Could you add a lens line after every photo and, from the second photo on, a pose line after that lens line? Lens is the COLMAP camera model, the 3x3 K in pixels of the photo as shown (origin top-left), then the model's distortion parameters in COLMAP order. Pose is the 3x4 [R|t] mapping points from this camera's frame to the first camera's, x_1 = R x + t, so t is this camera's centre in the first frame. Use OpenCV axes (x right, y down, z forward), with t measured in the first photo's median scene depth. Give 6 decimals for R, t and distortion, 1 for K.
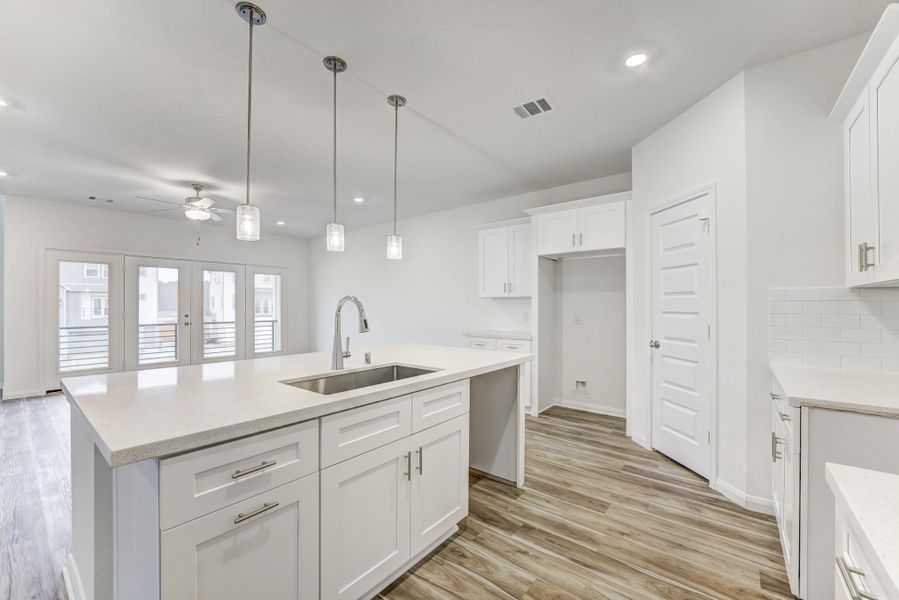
lens RADIAL K [[365.3, 0, 442.7], [0, 365.3, 301.4], [0, 0, 1]] dist [-0.001041, -0.000034]
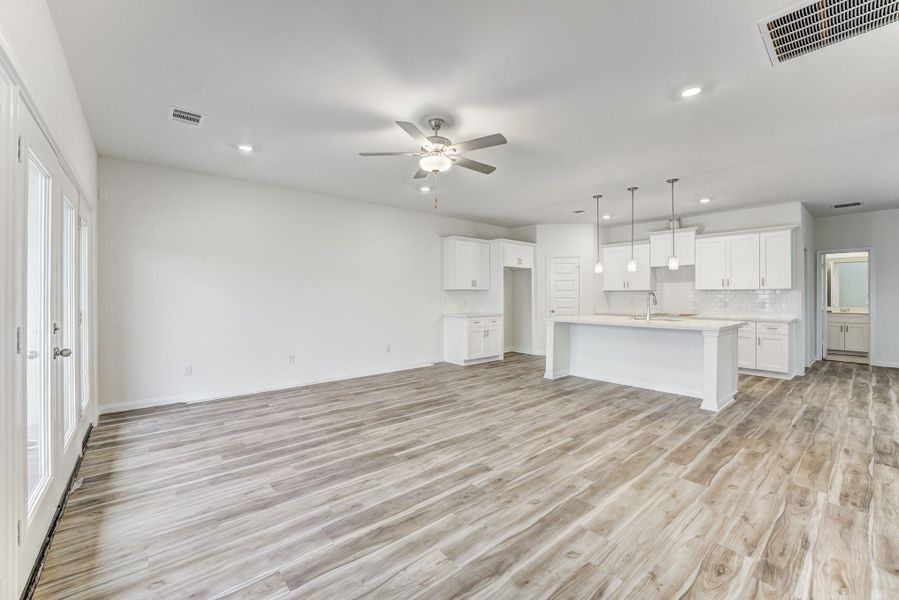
lens RADIAL K [[358.9, 0, 446.9], [0, 358.9, 298.7], [0, 0, 1]] dist [-0.013858, 0.000258]
pose [[0.185116, -0.010220, 0.982664, -2.111837], [-0.010035, 0.999874, 0.012290, 0.013666], [-0.982665, -0.012136, 0.184990, 1.360643]]
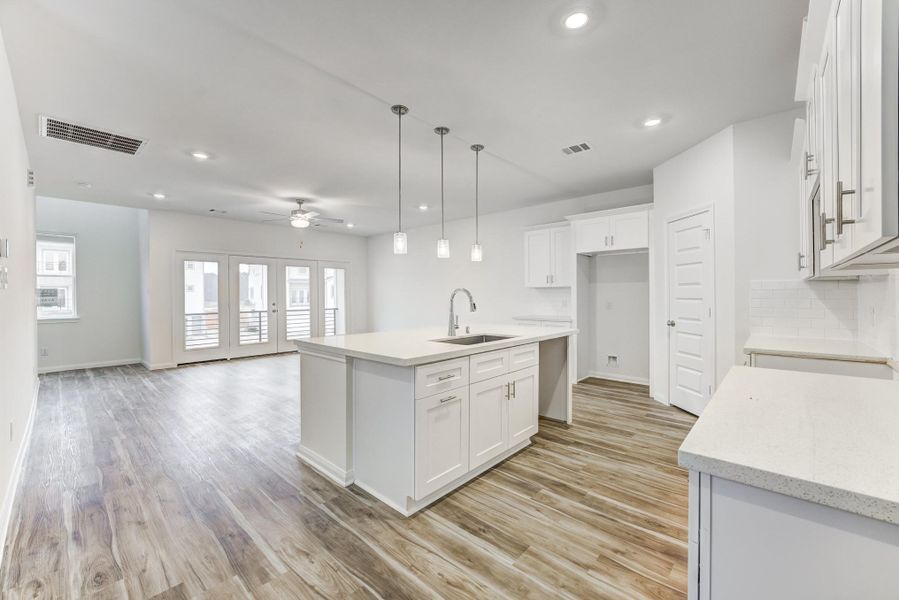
lens RADIAL K [[365.8, 0, 446.8], [0, 365.8, 292.5], [0, 0, 1]] dist [-0.002323, -0.000236]
pose [[0.998337, -0.006115, -0.057323, -0.153865], [0.006402, 0.999968, 0.004829, -0.003535], [0.057292, -0.005188, 0.998344, -0.374604]]
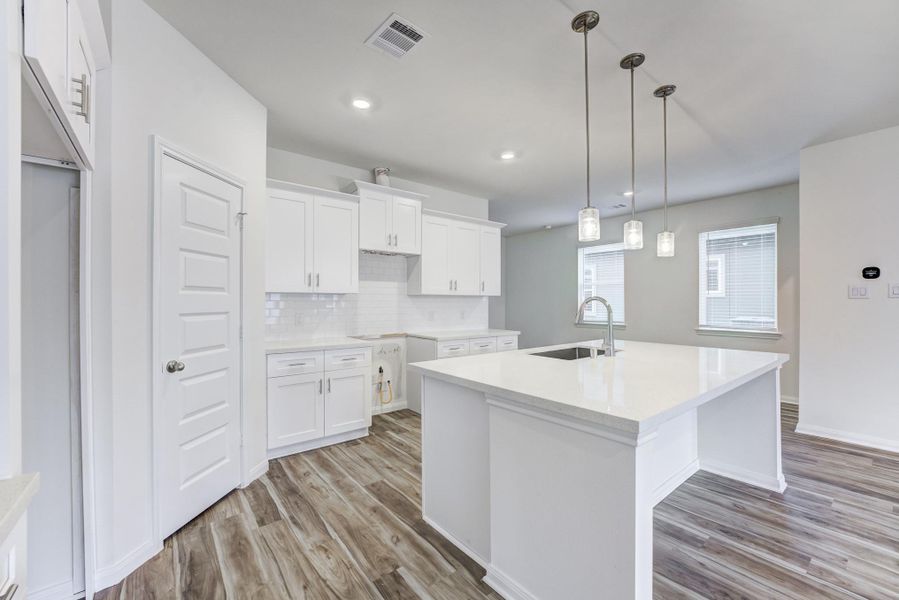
lens RADIAL K [[365.3, 0, 442.7], [0, 365.3, 301.4], [0, 0, 1]] dist [-0.001041, -0.000034]
pose [[-0.973857, -0.000330, 0.227162, -0.012225], [-0.002617, 0.999949, -0.009764, 0.011534], [-0.227147, -0.010103, -0.973808, 1.648862]]
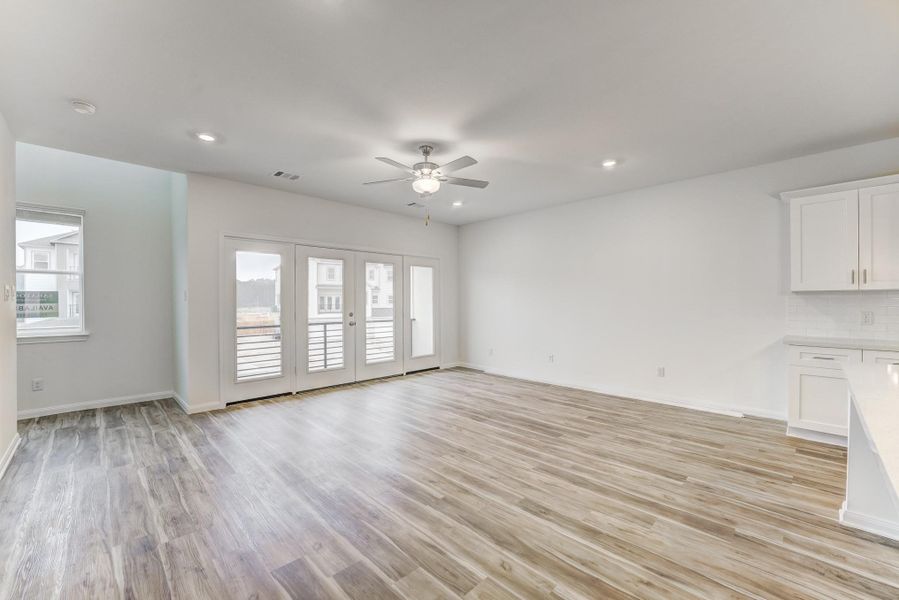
lens RADIAL K [[358.9, 0, 446.9], [0, 358.9, 298.7], [0, 0, 1]] dist [-0.013858, 0.000258]
pose [[0.995692, -0.003193, -0.092670, -0.904632], [0.003538, 0.999987, 0.003568, -0.000480], [0.092657, -0.003880, 0.995690, 0.399936]]
